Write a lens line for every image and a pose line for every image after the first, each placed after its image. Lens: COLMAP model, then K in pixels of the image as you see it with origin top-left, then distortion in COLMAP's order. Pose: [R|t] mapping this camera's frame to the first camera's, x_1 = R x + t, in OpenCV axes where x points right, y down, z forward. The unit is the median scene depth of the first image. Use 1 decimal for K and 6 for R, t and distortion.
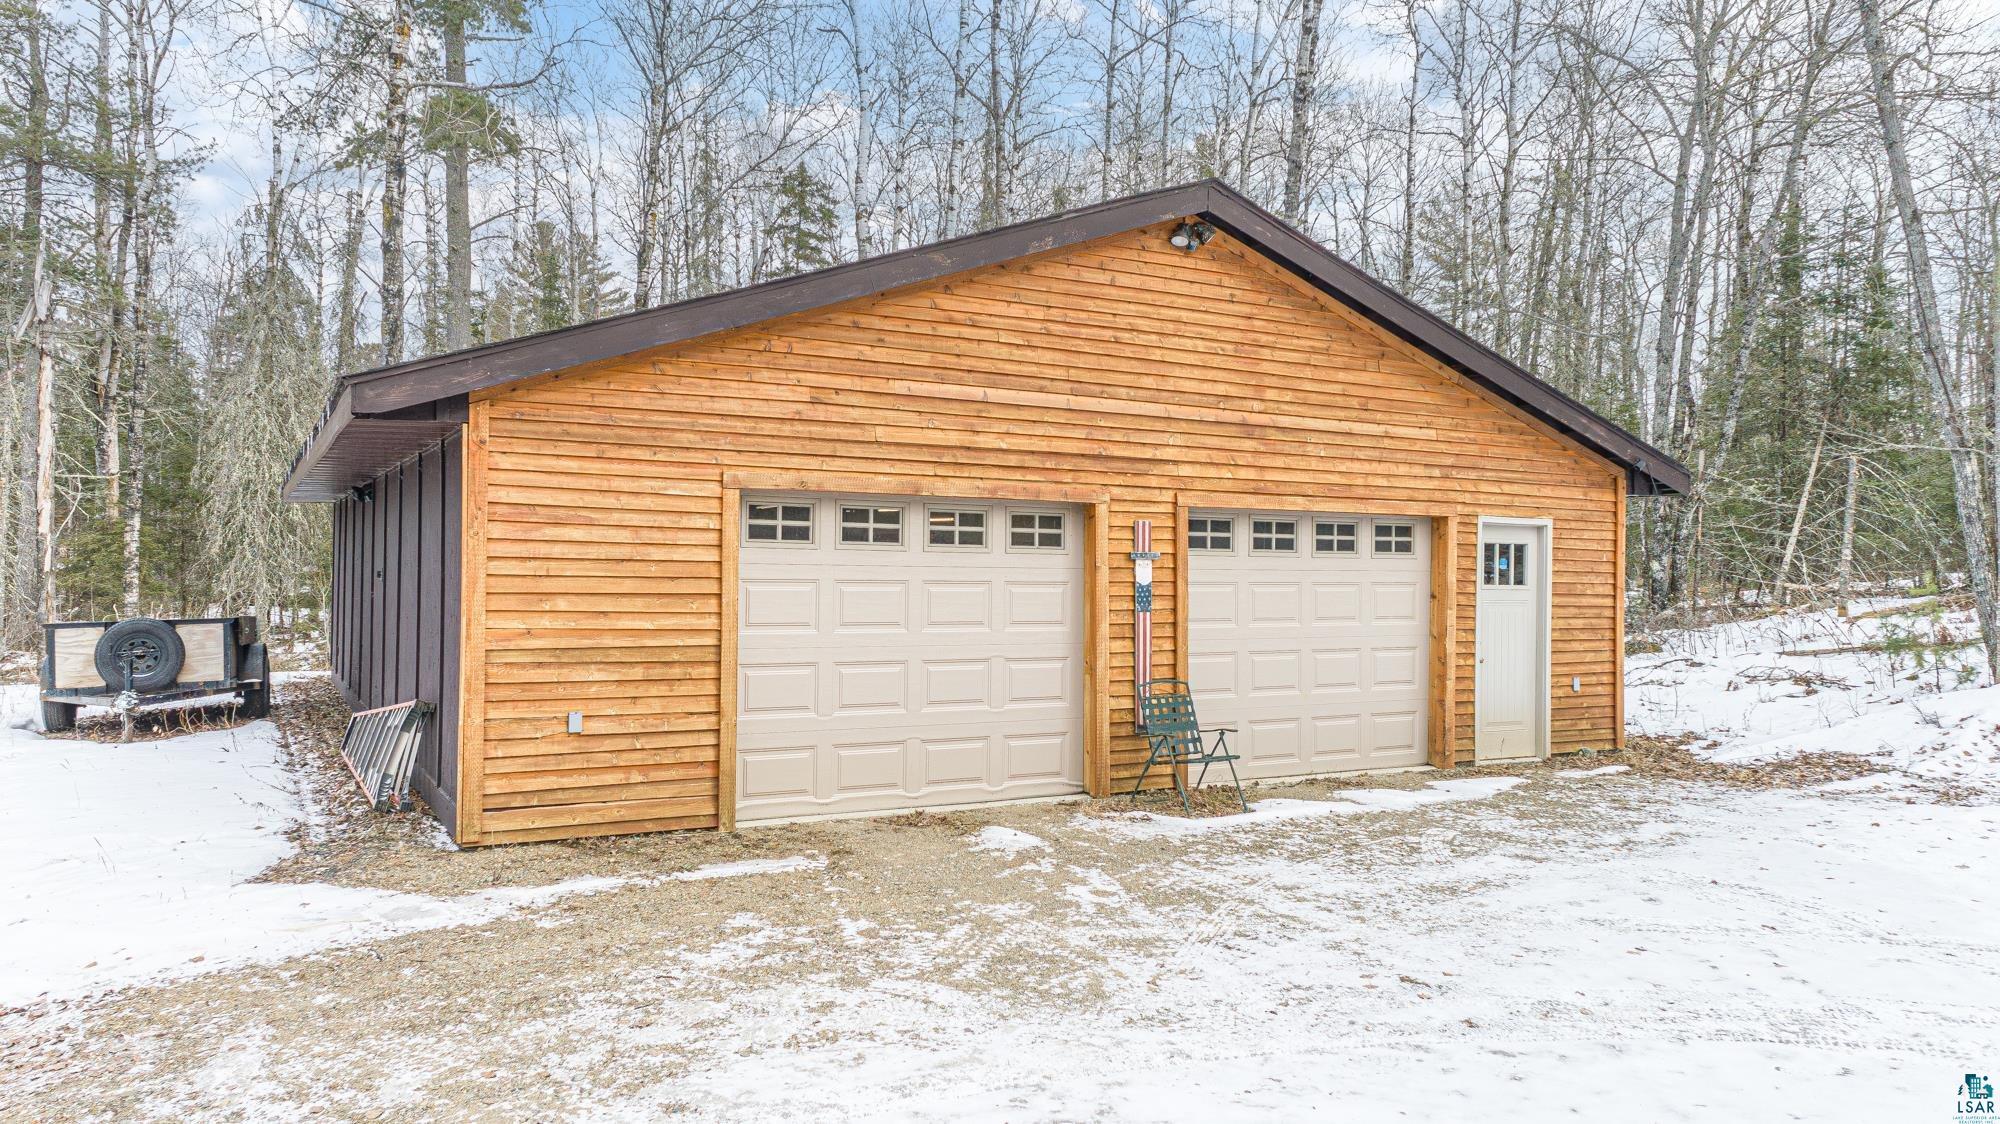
lens RADIAL K [[1349.4, 0, 998.8], [0, 1349.4, 567.4], [0, 0, 1]] dist [0.012060, 0.001648]
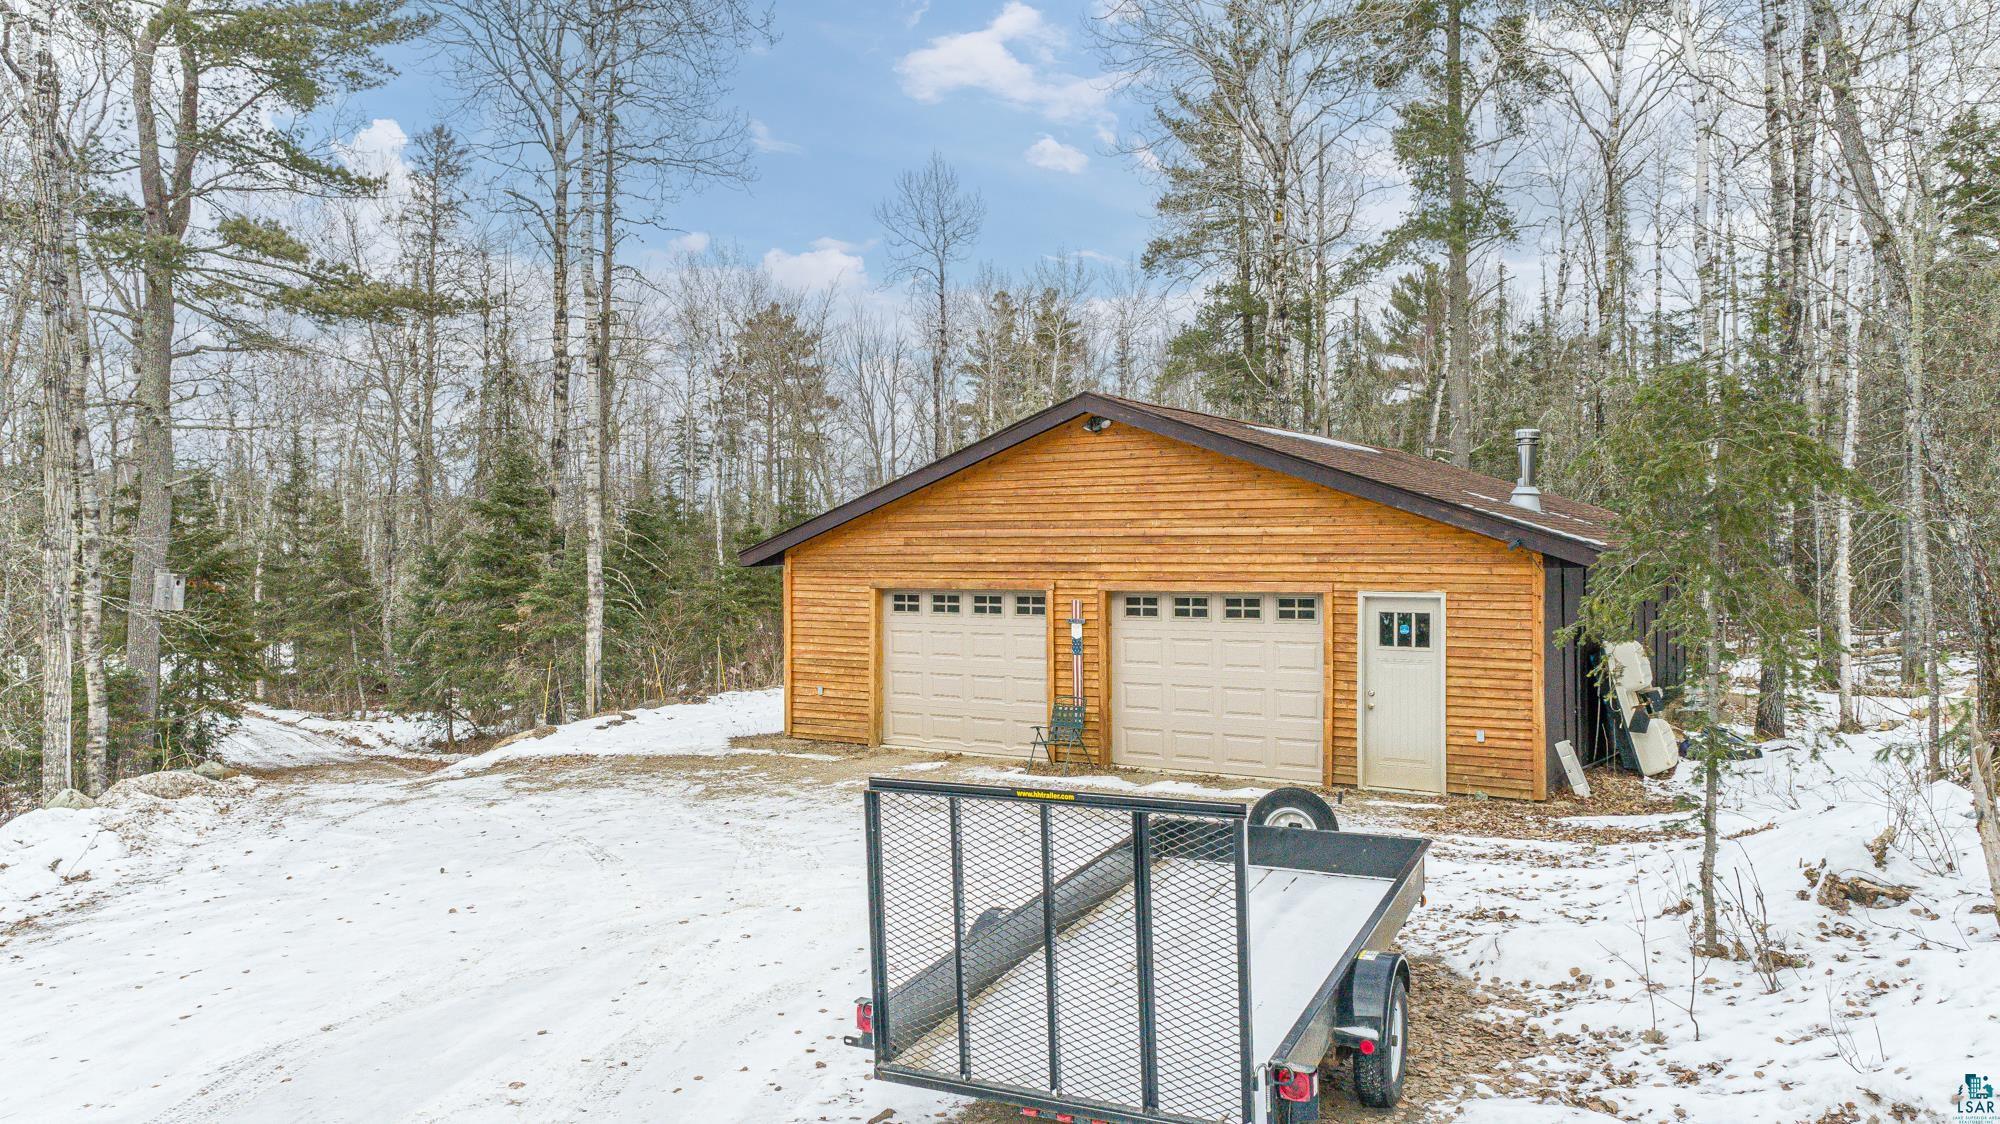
lens RADIAL K [[1349.4, 0, 1006.9], [0, 1349.4, 558.3], [0, 0, 1]] dist [0.012060, 0.001648]
pose [[0.489090, -0.008994, -0.872187, 1.463412], [0.015896, 0.999873, -0.001396, -0.082124], [0.872088, -0.013182, 0.489171, 0.111335]]
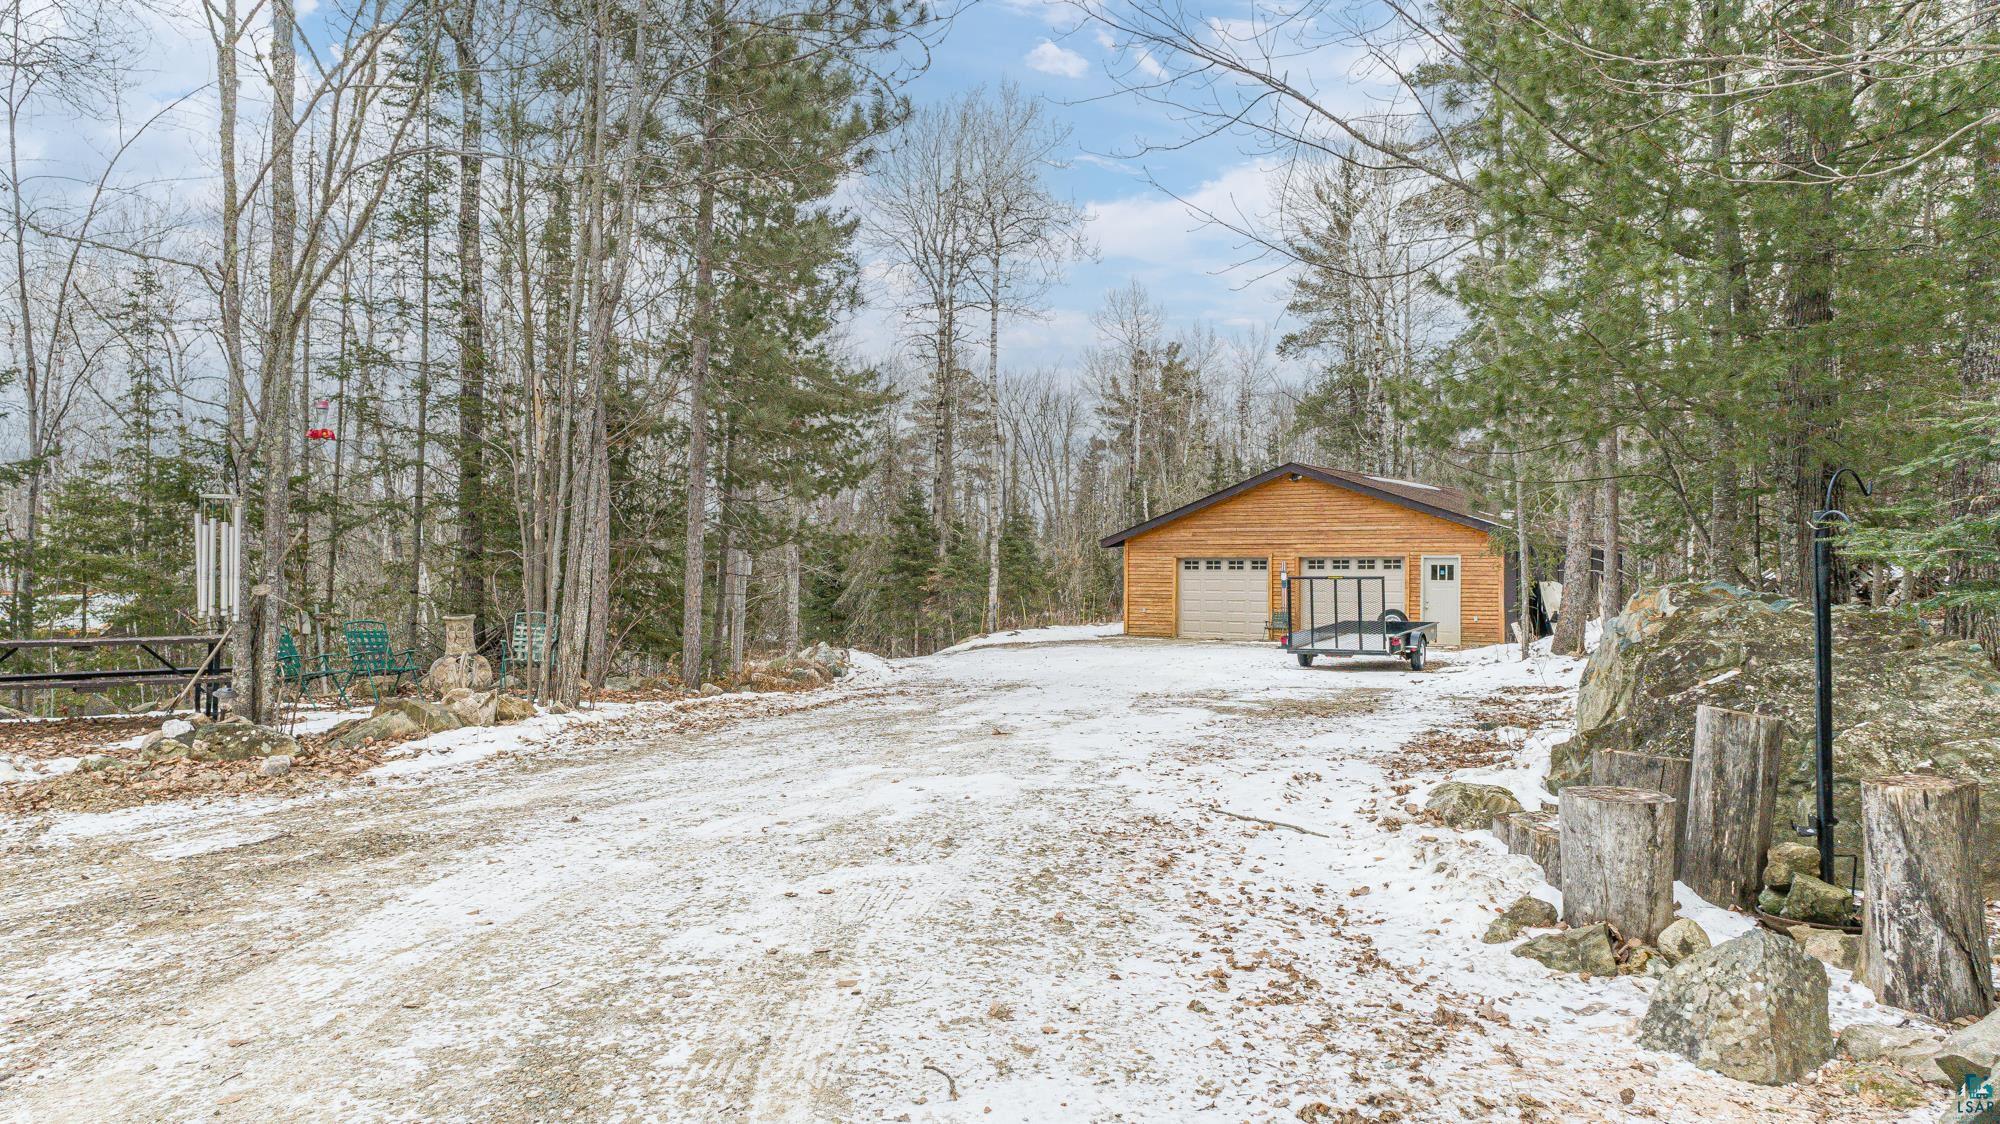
lens RADIAL K [[1349.4, 0, 988.5], [0, 1349.4, 565.9], [0, 0, 1]] dist [0.012060, 0.001648]
pose [[0.425058, -0.015500, -0.905034, 2.815365], [0.005391, 0.999879, -0.014592, 0.021809], [0.905150, 0.001323, 0.425090, -1.113402]]
